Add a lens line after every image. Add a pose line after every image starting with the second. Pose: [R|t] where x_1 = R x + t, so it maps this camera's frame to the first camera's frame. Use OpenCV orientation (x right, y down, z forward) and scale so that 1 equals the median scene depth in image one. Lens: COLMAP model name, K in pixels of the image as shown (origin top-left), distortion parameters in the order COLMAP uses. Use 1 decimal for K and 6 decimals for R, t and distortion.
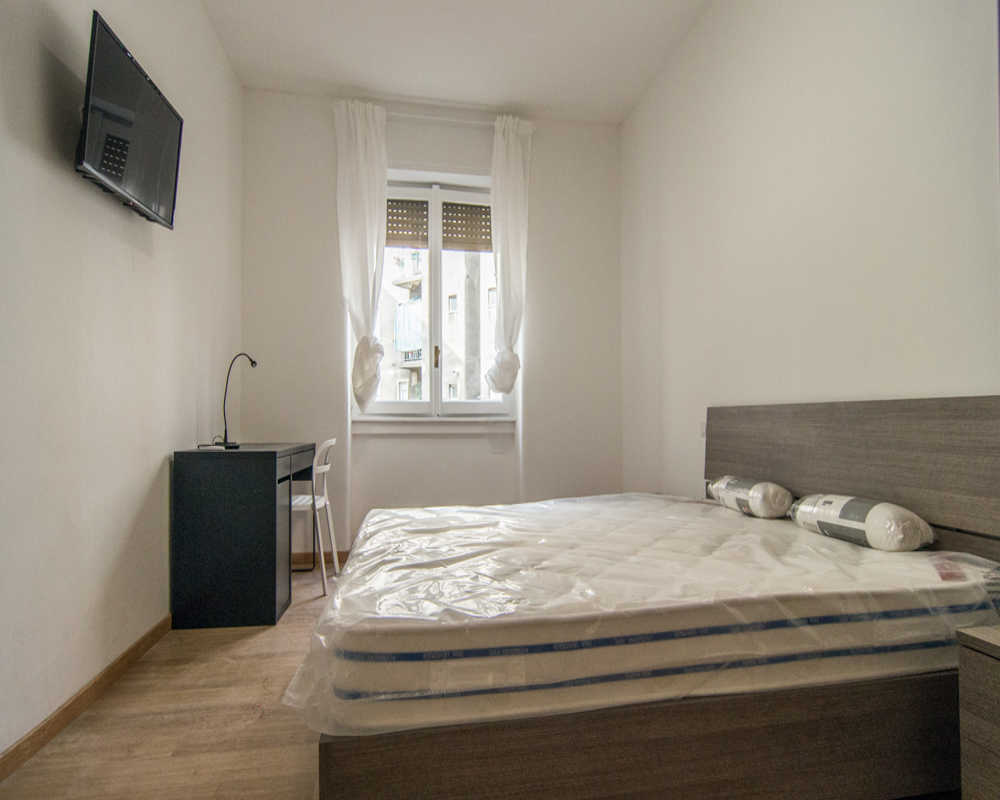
lens RADIAL K [[521.4, 0, 503.0], [0, 521.4, 439.6], [0, 0, 1]] dist [-0.064437, 0.000412]
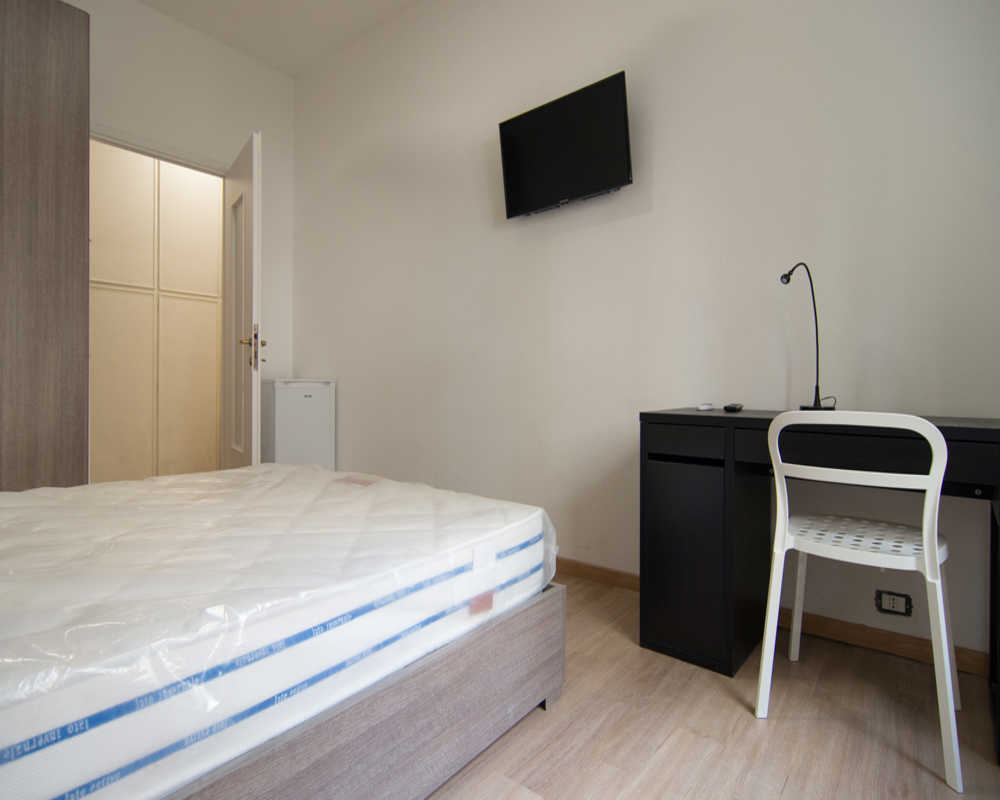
lens RADIAL K [[547.1, 0, 495.4], [0, 547.1, 382.8], [0, 0, 1]] dist [0.002683, 0.000319]
pose [[-0.753394, -0.002019, -0.657567, 0.170553], [-0.026884, 0.999254, 0.027734, -0.026464], [0.657020, 0.038572, -0.752886, 1.024228]]
